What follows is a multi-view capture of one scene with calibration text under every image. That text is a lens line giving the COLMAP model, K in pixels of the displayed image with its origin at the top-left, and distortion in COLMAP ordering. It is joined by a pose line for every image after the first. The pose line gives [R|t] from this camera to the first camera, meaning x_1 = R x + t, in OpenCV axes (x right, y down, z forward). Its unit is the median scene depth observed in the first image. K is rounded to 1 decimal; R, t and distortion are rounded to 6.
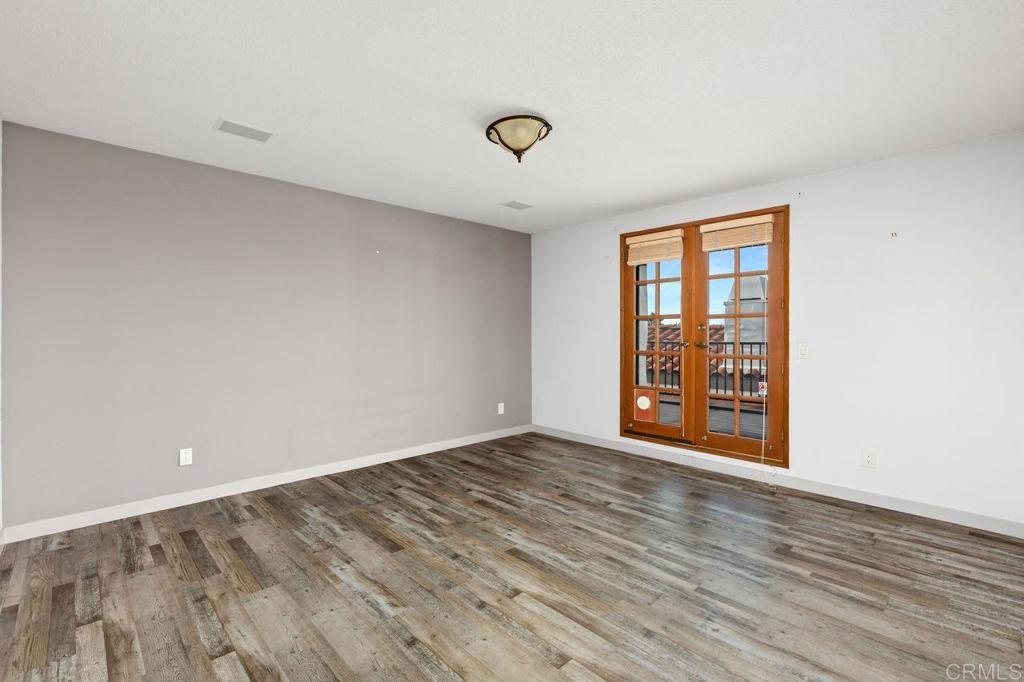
lens RADIAL K [[460.8, 0, 507.8], [0, 460.8, 337.4], [0, 0, 1]] dist [-0.005432, -0.000400]
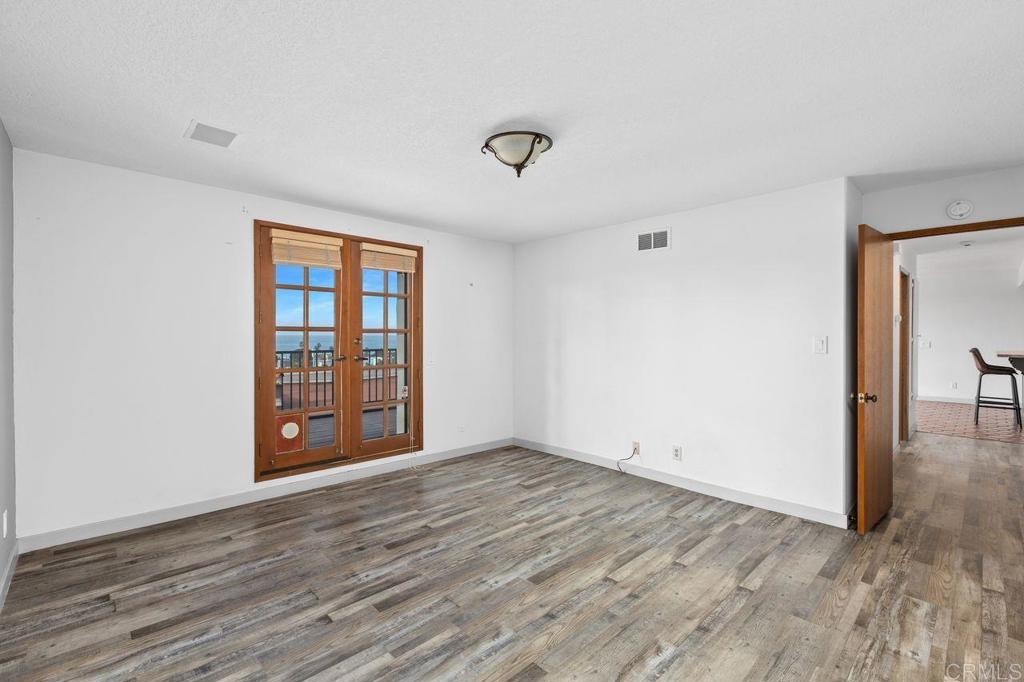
lens RADIAL K [[460.8, 0, 510.6], [0, 460.8, 336.3], [0, 0, 1]] dist [-0.005432, -0.000400]
pose [[-0.016849, -0.002862, 0.999854, -0.721253], [0.004862, 0.999984, 0.002945, -0.040129], [-0.999846, 0.004911, -0.016835, 0.802260]]
